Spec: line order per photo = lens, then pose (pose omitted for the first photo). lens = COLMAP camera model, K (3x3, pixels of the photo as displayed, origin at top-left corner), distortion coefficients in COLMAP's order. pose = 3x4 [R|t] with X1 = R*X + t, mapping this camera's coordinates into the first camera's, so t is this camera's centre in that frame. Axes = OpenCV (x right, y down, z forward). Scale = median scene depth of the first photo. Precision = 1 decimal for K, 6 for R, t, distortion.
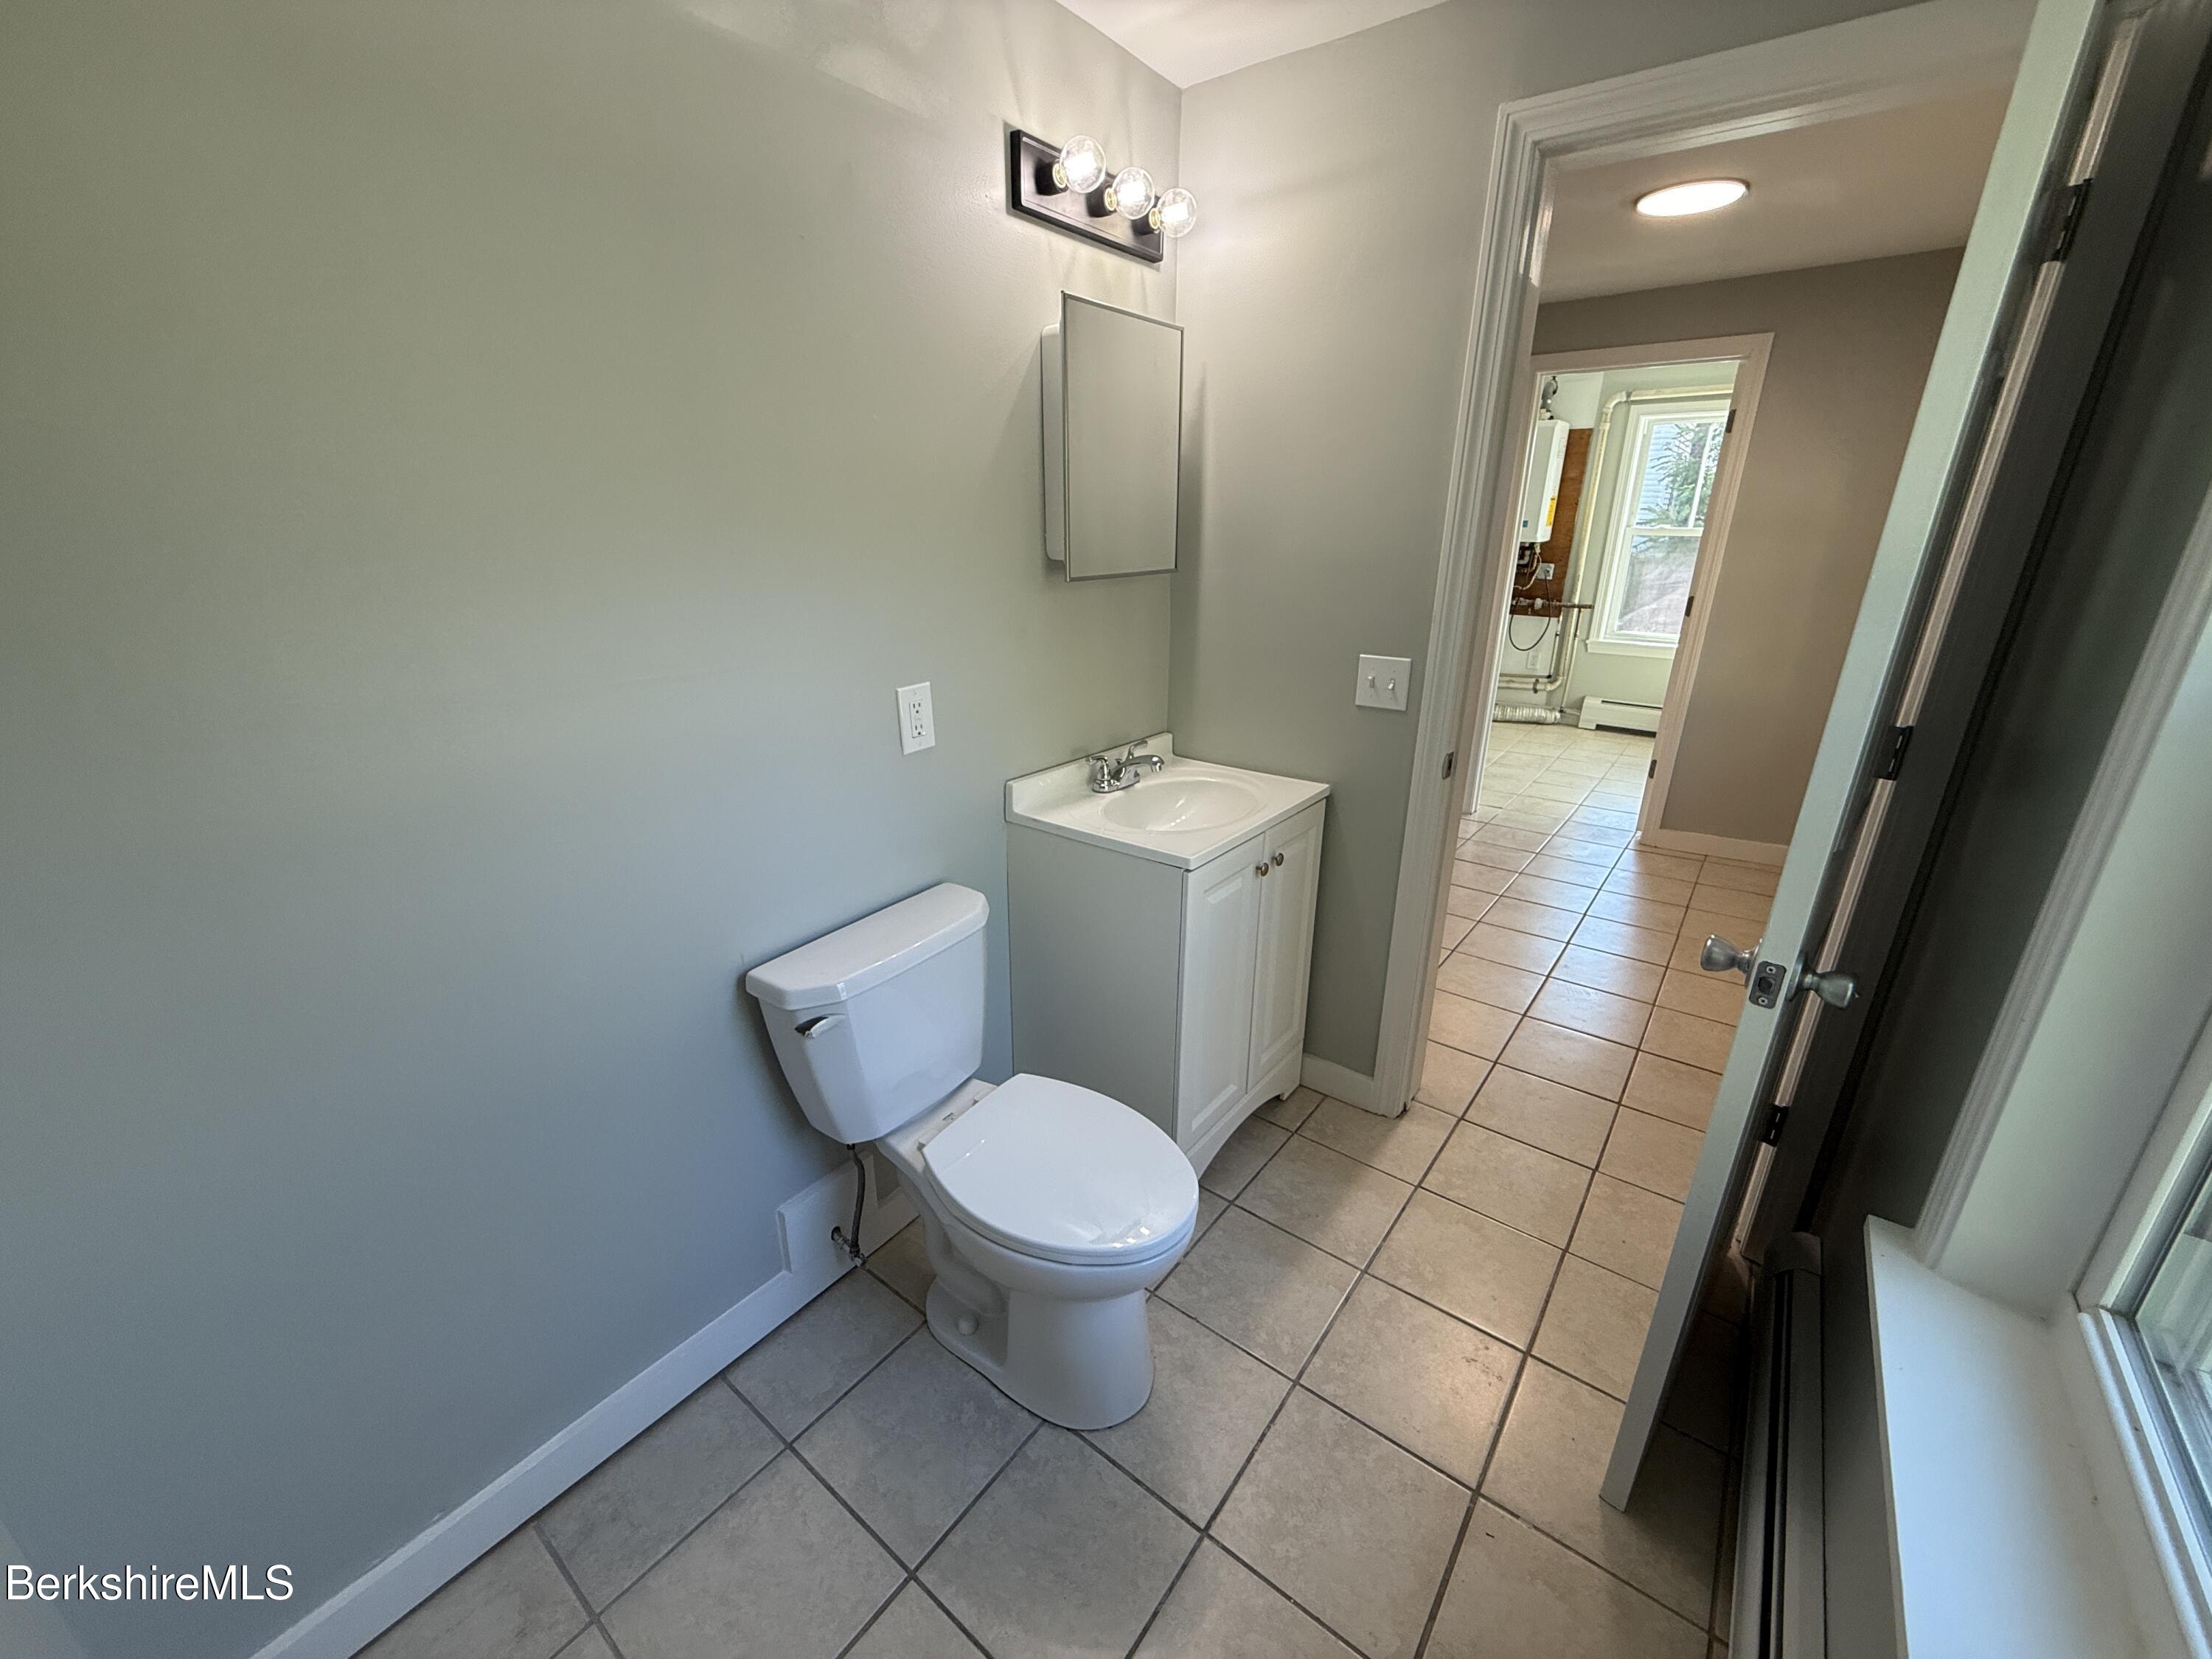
lens RADIAL K [[880.7, 0, 1101.2], [0, 880.7, 824.3], [0, 0, 1]] dist [0.003126, 0.000286]
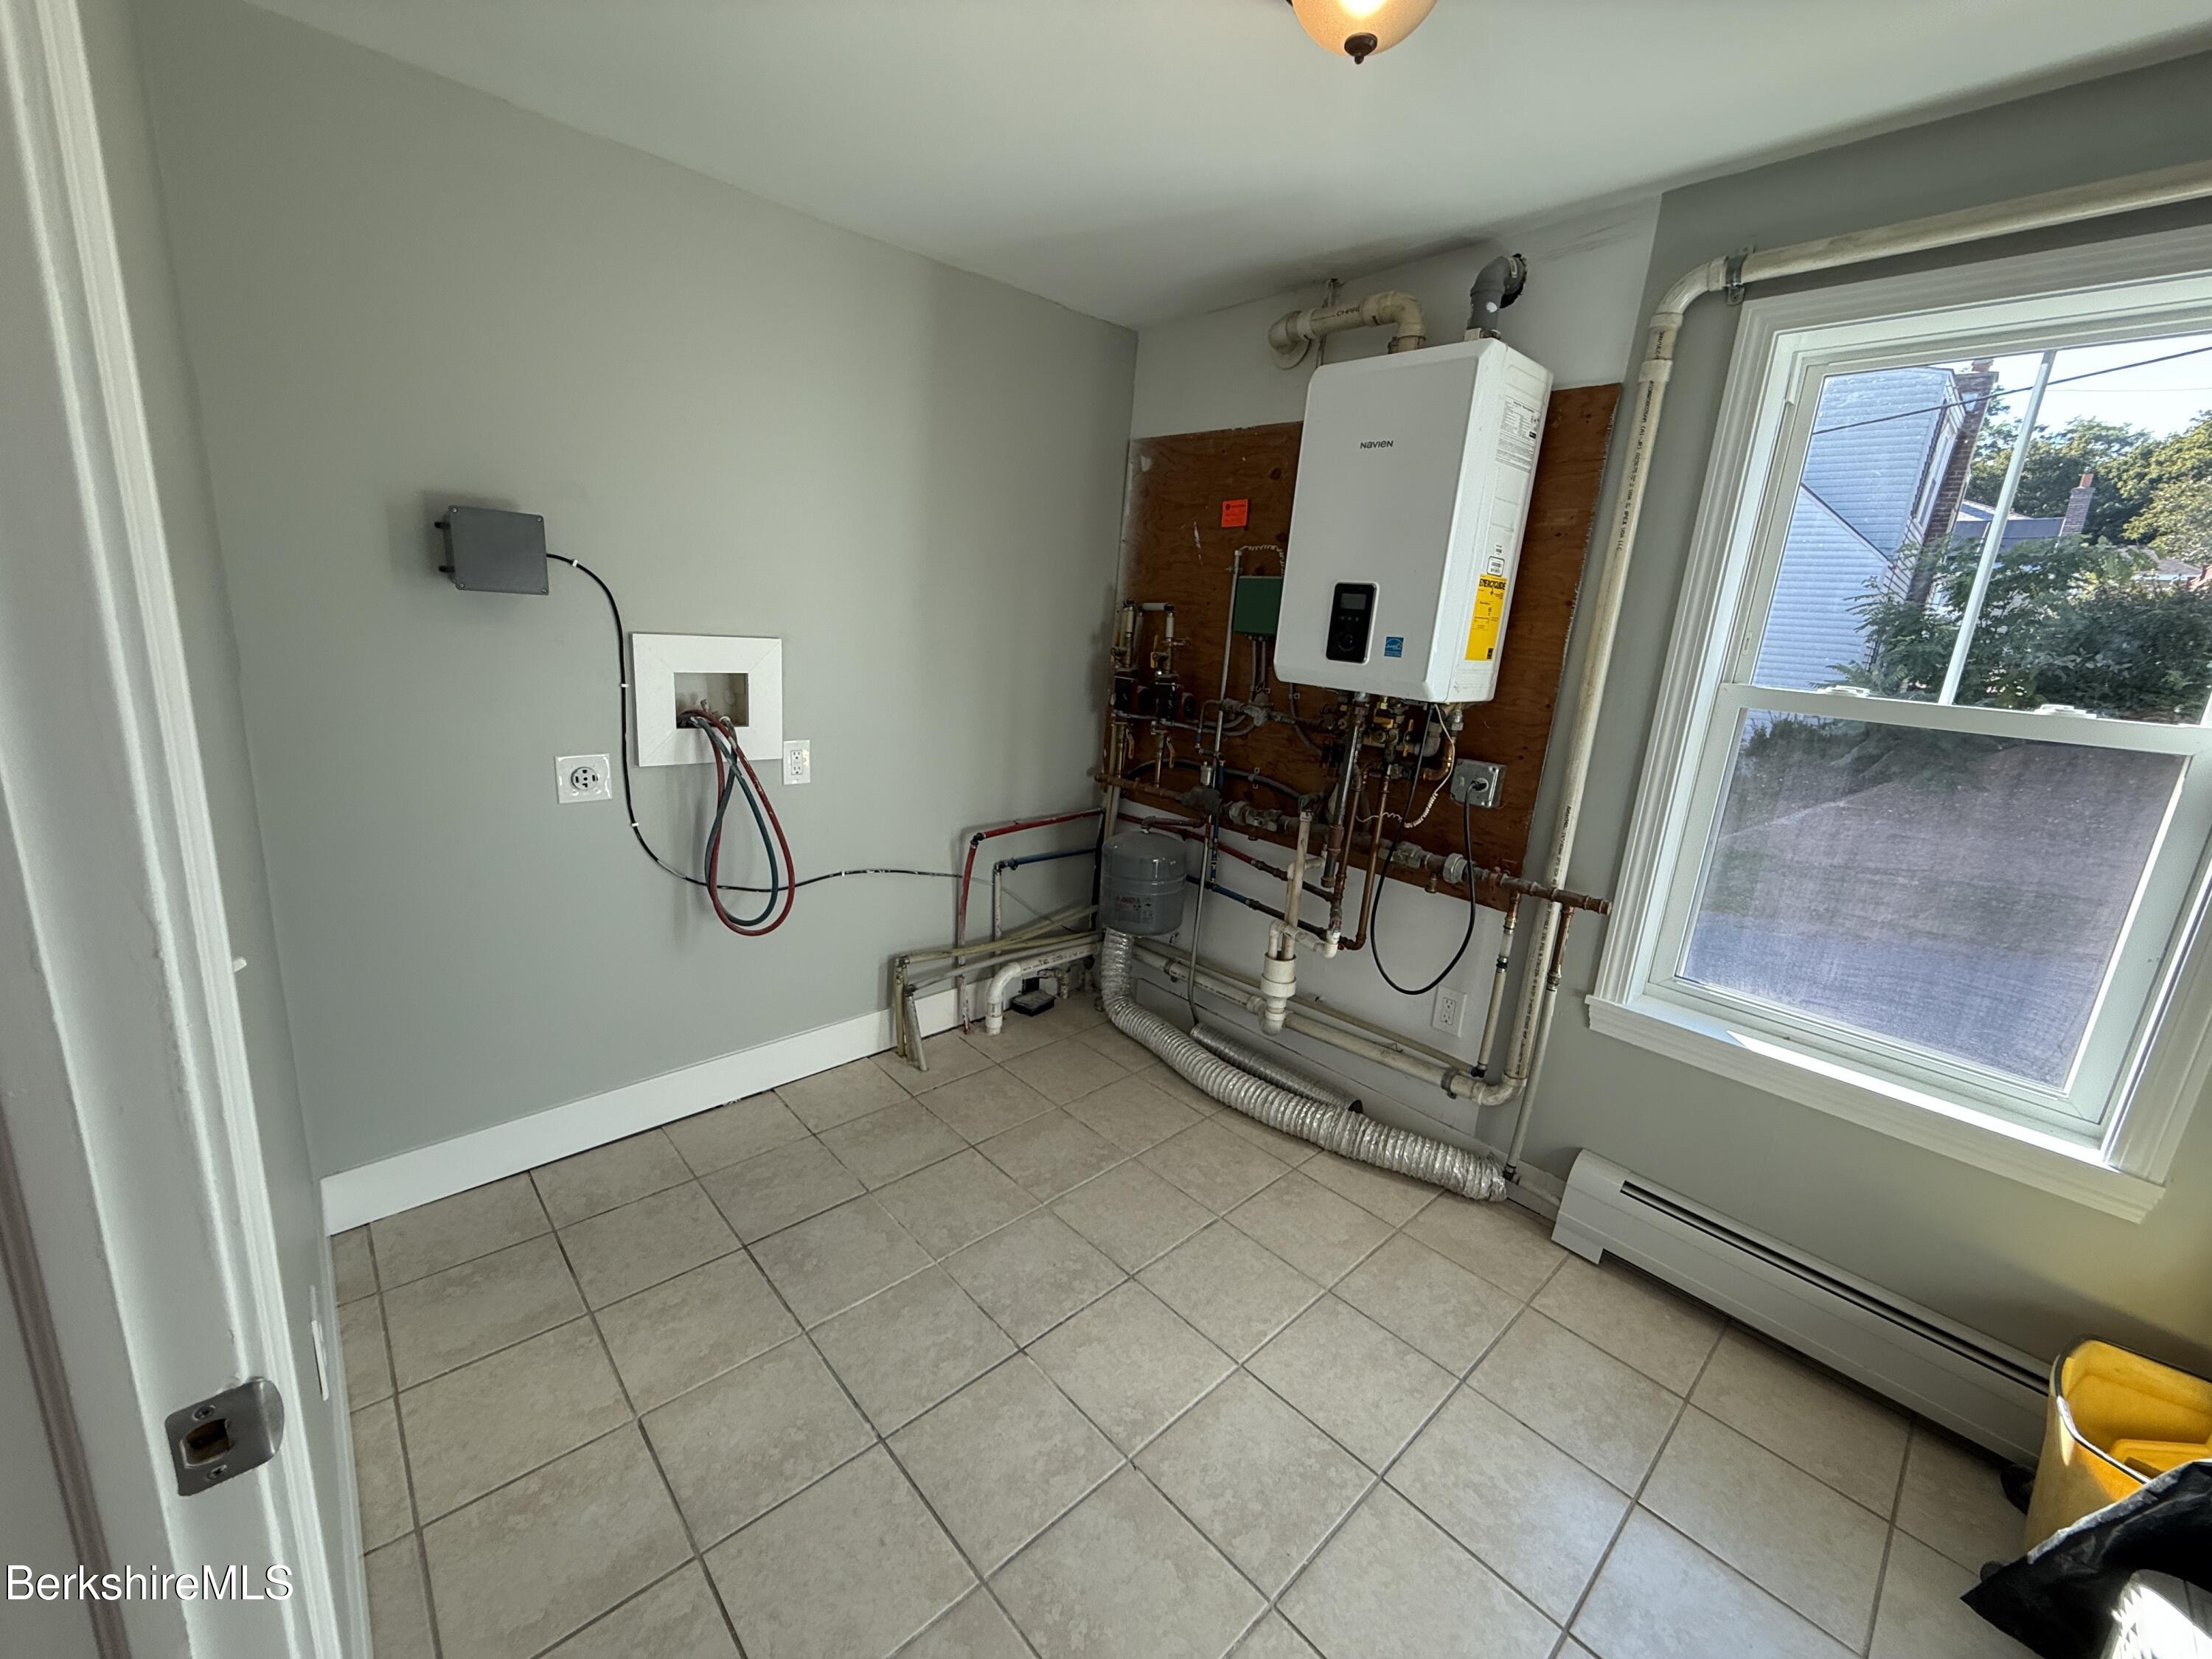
lens RADIAL K [[880.7, 0, 1101.2], [0, 880.7, 824.3], [0, 0, 1]] dist [0.003126, 0.000286]
pose [[0.982850, 0.114191, -0.144799, 0.406834], [-0.130067, 0.985891, -0.105360, -0.213028], [0.130725, 0.122387, 0.983836, 0.630906]]
